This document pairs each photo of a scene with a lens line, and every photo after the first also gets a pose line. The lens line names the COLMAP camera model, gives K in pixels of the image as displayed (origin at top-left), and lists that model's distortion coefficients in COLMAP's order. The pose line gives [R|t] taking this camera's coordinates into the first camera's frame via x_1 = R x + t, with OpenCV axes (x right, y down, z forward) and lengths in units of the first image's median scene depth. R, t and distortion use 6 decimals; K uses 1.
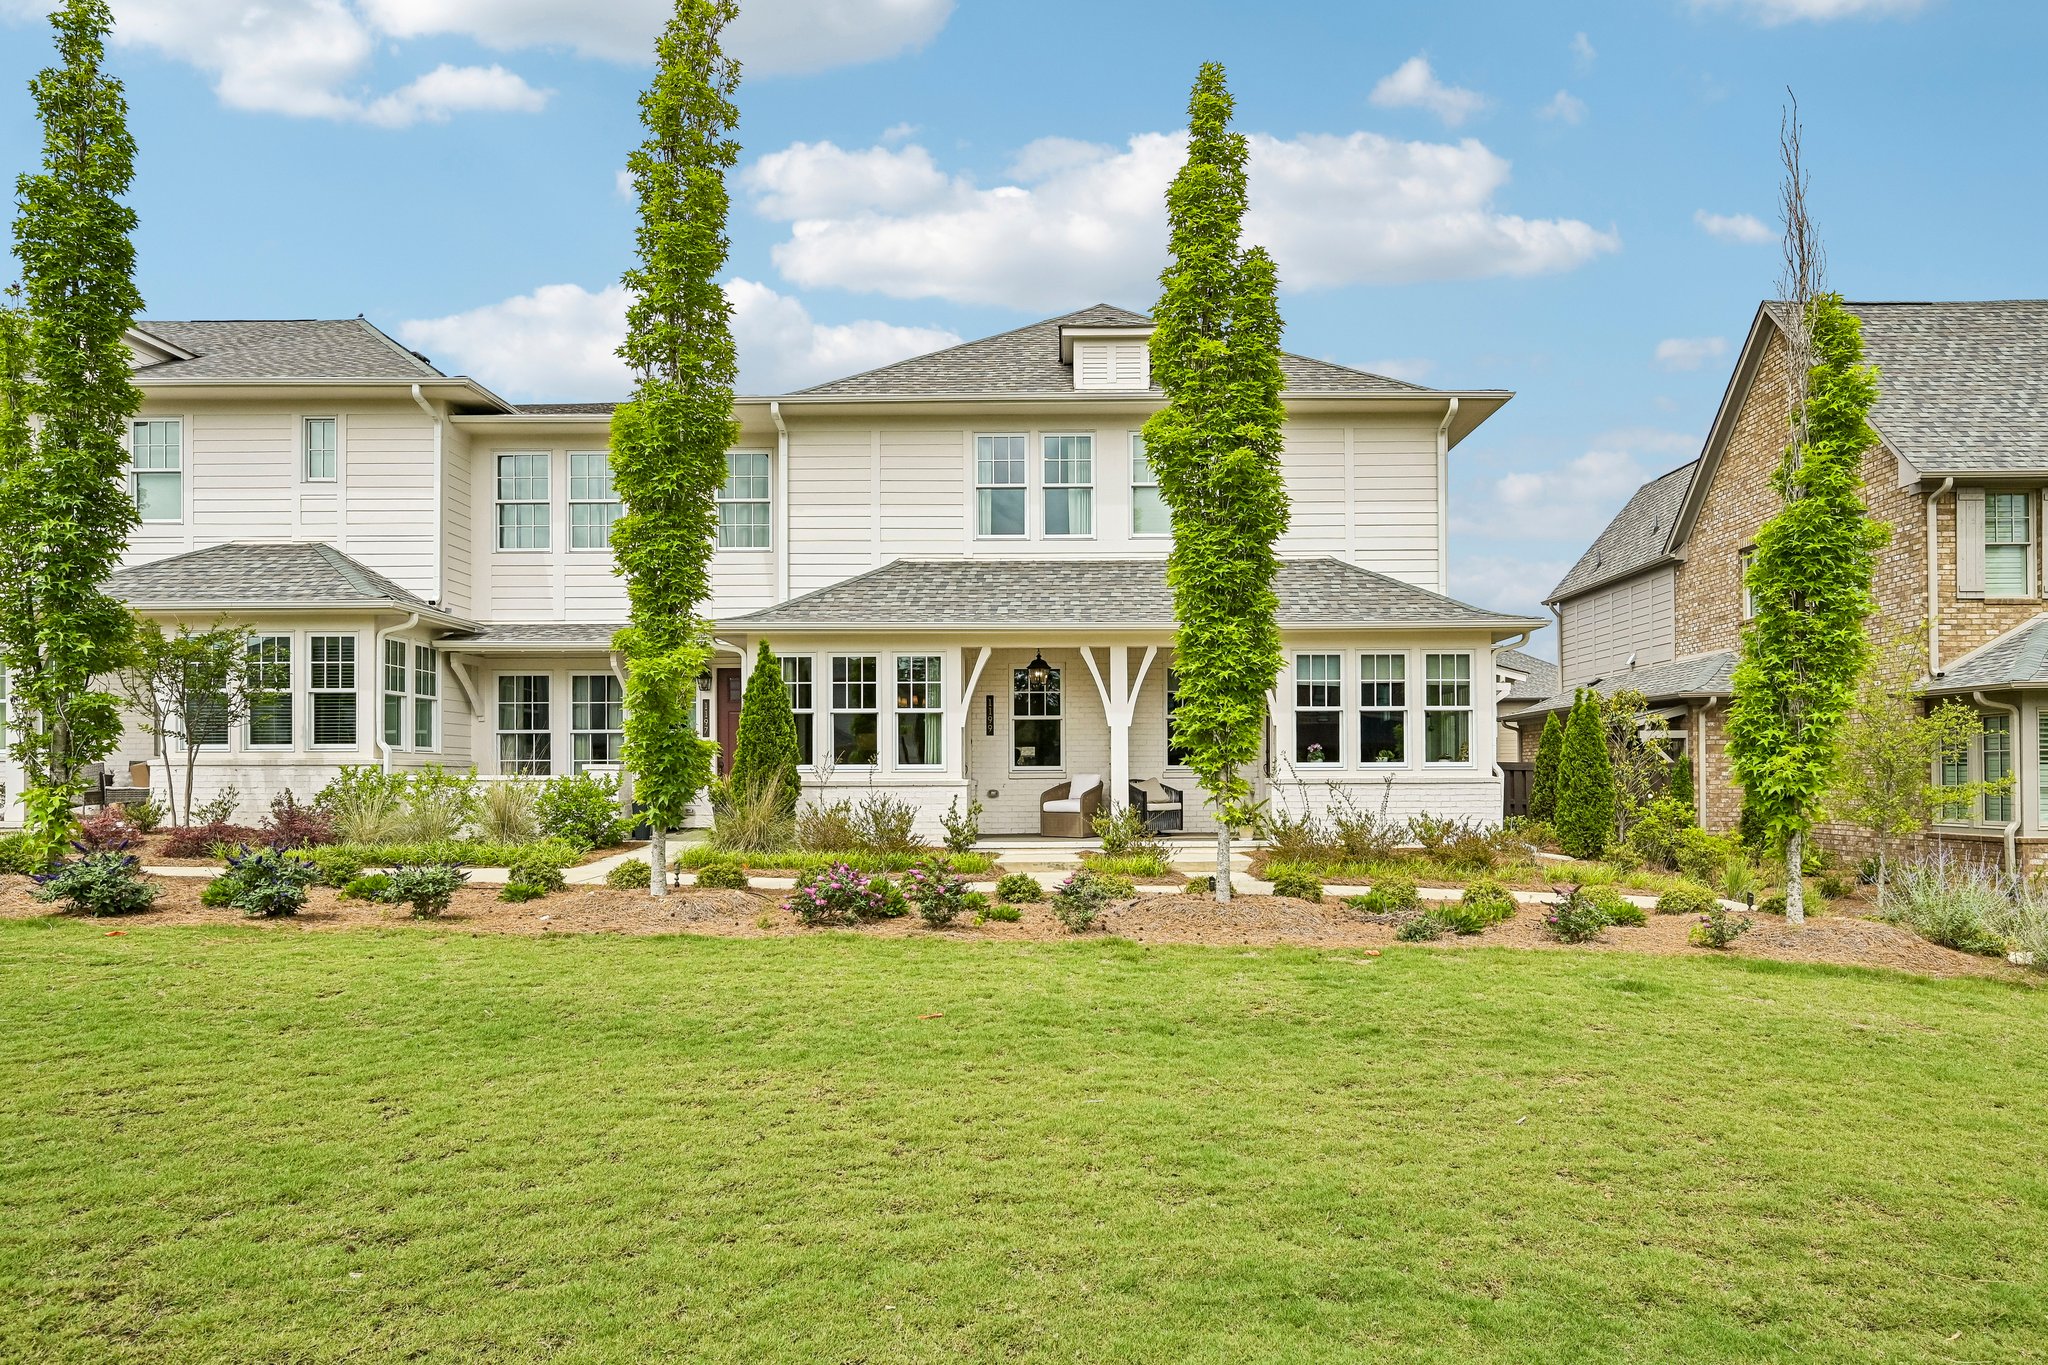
lens RADIAL K [[1286.9, 0, 1023.2], [0, 1286.9, 761.0], [0, 0, 1]] dist [-0.001993, -0.001125]
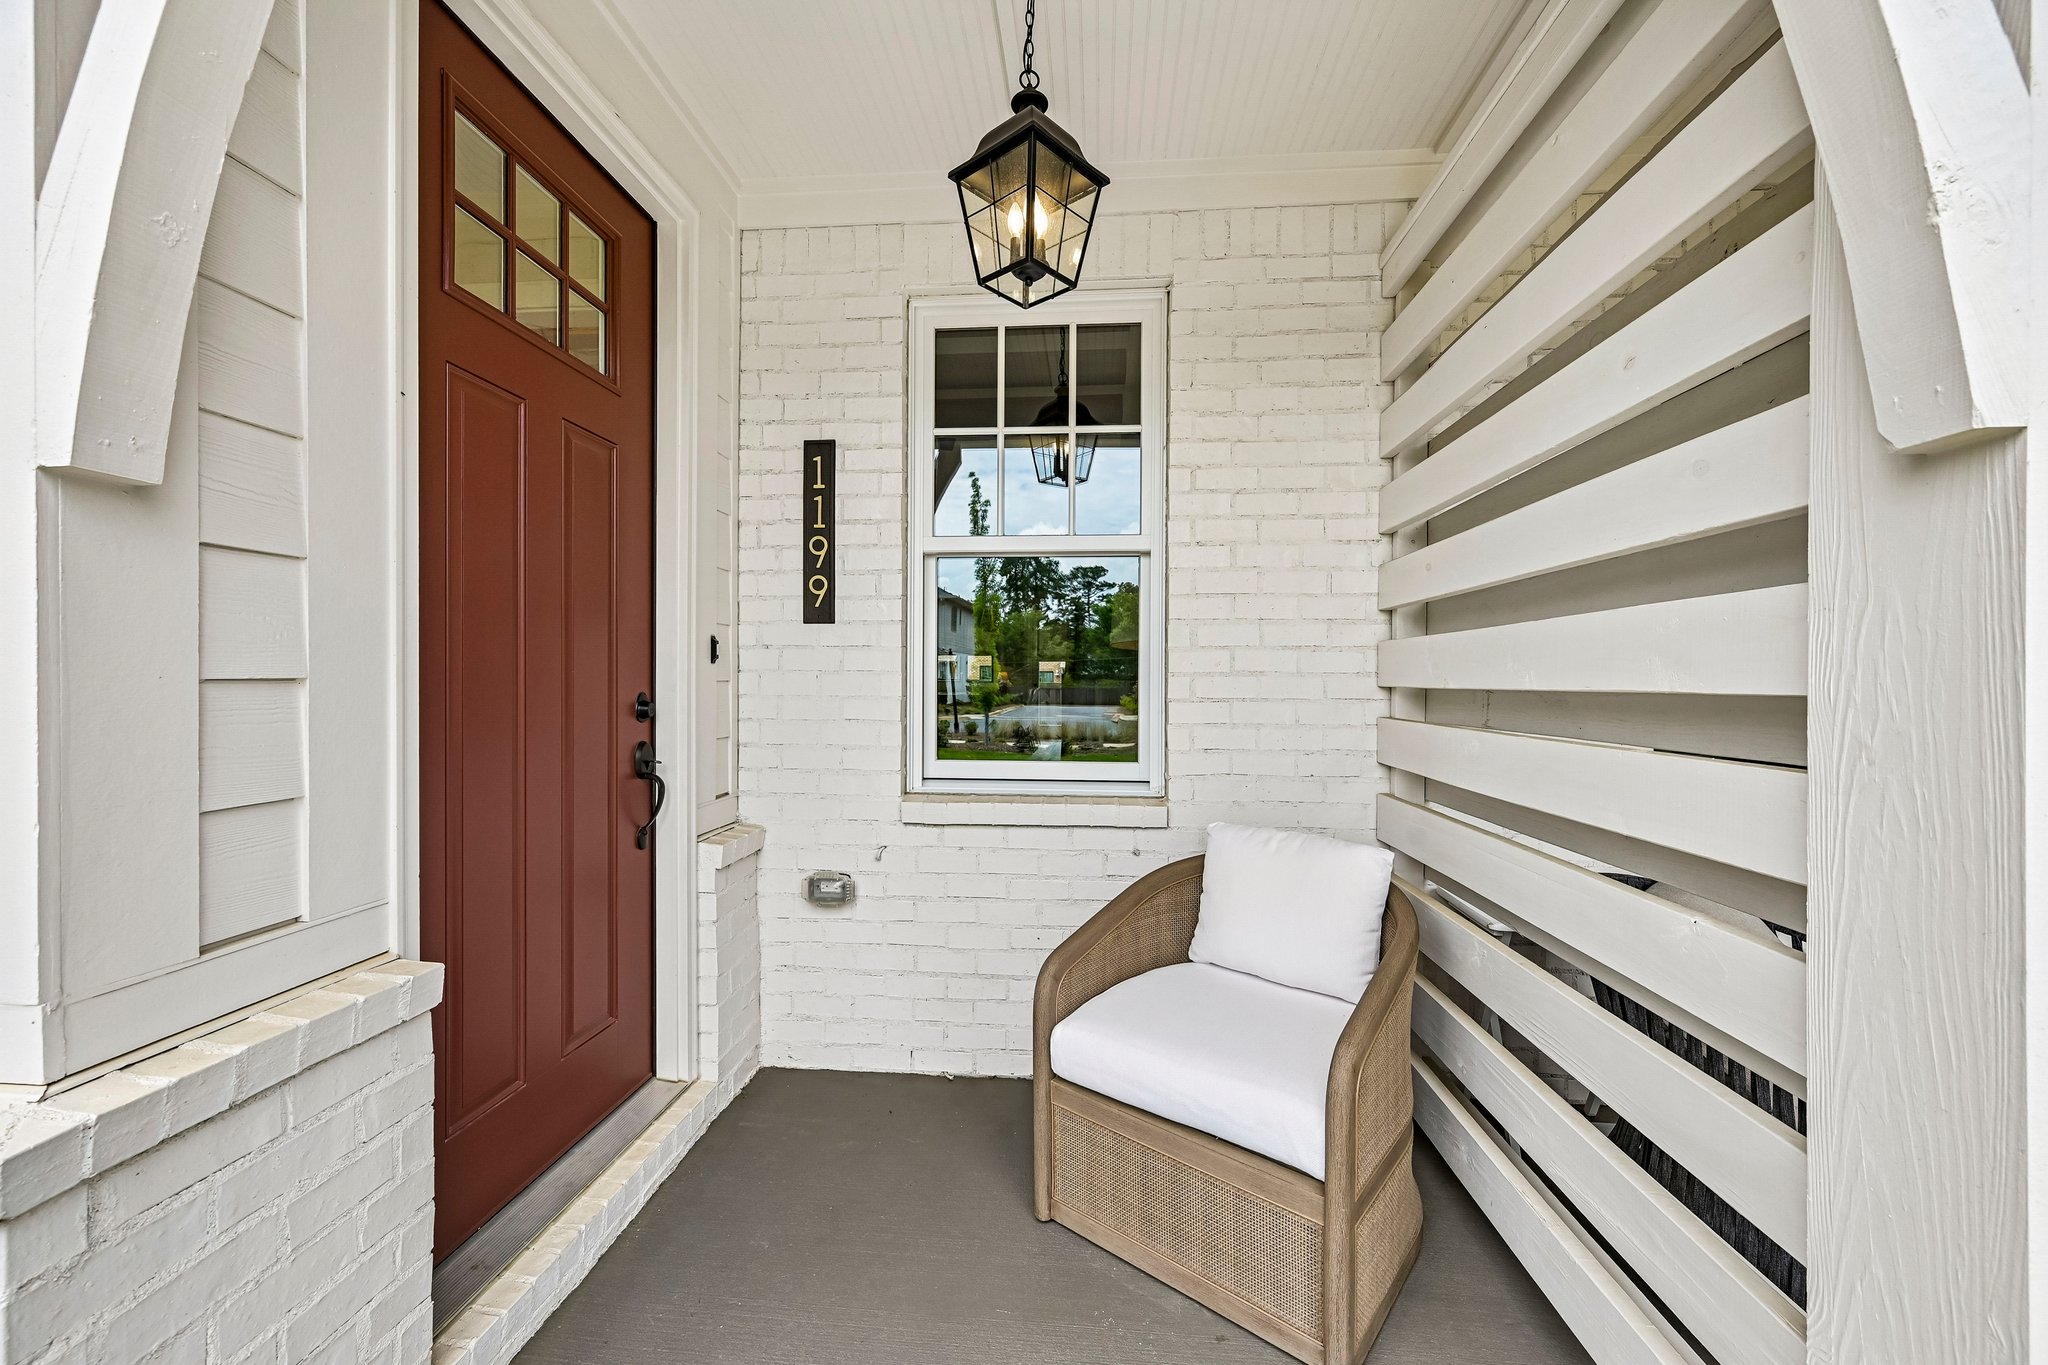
lens RADIAL K [[820.8, 0, 1016.4], [0, 820.8, 690.0], [0, 0, 1]] dist [0.000306, 0.000531]
pose [[0.997428, 0.007237, -0.071314, 0.017765], [-0.005474, 0.999675, 0.024883, -0.012105], [0.071471, -0.024429, 0.997143, 0.859749]]
